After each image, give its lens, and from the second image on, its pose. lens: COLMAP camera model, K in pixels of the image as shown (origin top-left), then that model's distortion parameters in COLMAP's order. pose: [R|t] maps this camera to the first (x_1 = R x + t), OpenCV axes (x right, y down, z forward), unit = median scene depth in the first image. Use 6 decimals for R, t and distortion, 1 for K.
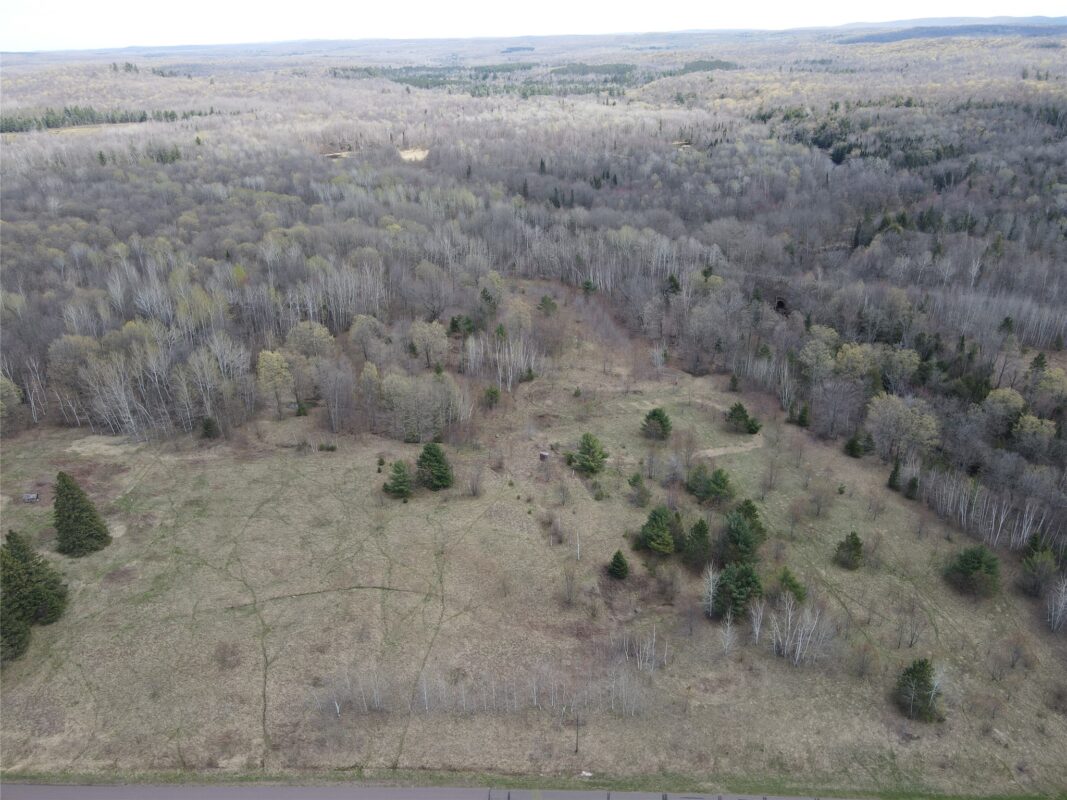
lens RADIAL K [[784.9, 0, 532.1], [0, 784.9, 401.3], [0, 0, 1]] dist [0.008231, 0.011222]
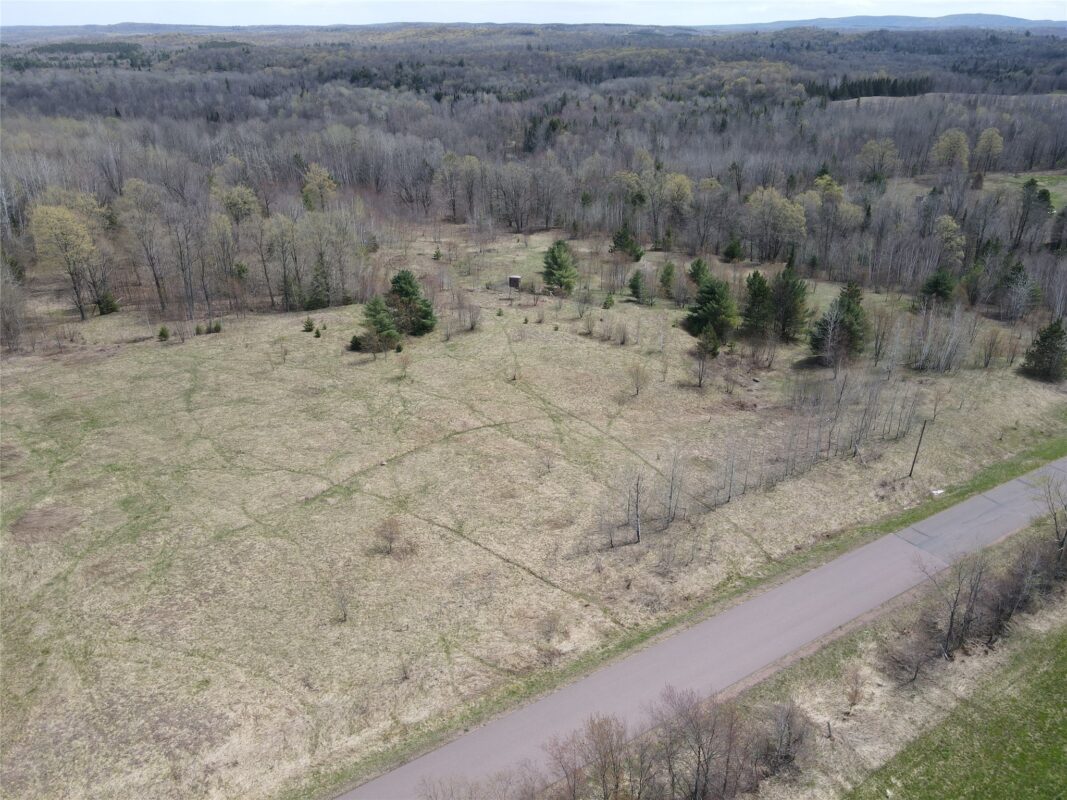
lens RADIAL K [[784.9, 0, 532.1], [0, 784.9, 401.3], [0, 0, 1]] dist [0.008231, 0.011222]
pose [[0.835853, -0.212075, 0.506334, -0.105409], [0.213518, 0.975331, 0.056039, 0.038837], [-0.505727, 0.061271, 0.860515, 0.079696]]
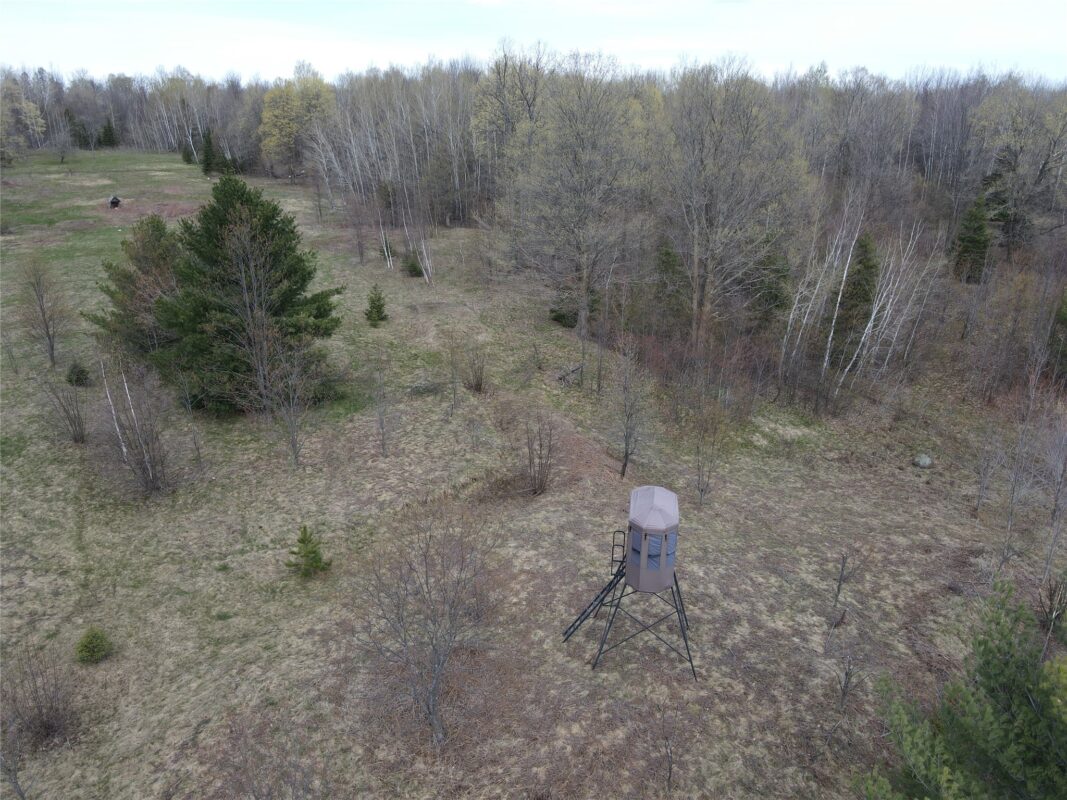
lens RADIAL K [[793.5, 0, 532.0], [0, 793.5, 383.7], [0, 0, 1]] dist [0.004664, 0.014339]
pose [[0.432226, 0.297292, -0.851351, 0.024592], [-0.381354, 0.915777, 0.126179, 0.011456], [0.817160, 0.270128, 0.509196, 0.241750]]
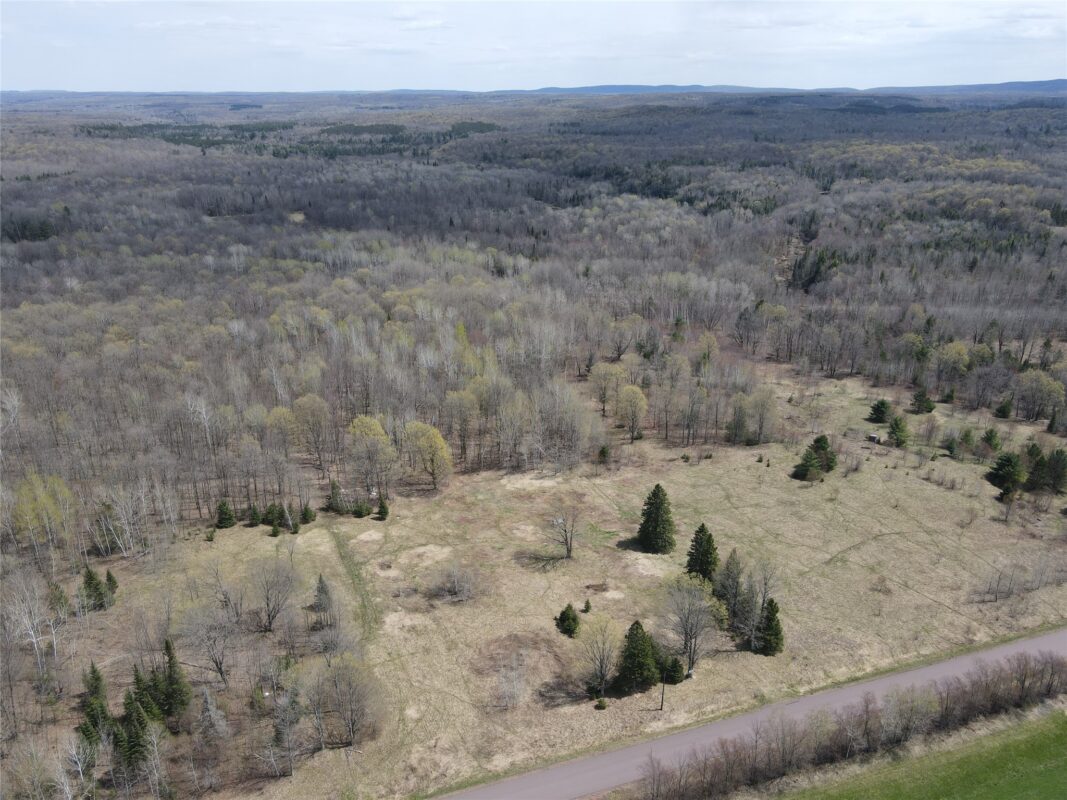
lens RADIAL K [[784.9, 0, 532.1], [0, 784.9, 401.3], [0, 0, 1]] dist [0.008231, 0.011222]
pose [[0.940319, -0.108320, 0.322593, -0.249830], [0.128395, 0.990852, -0.041549, -0.002757], [-0.315141, 0.080488, 0.945626, -0.023758]]
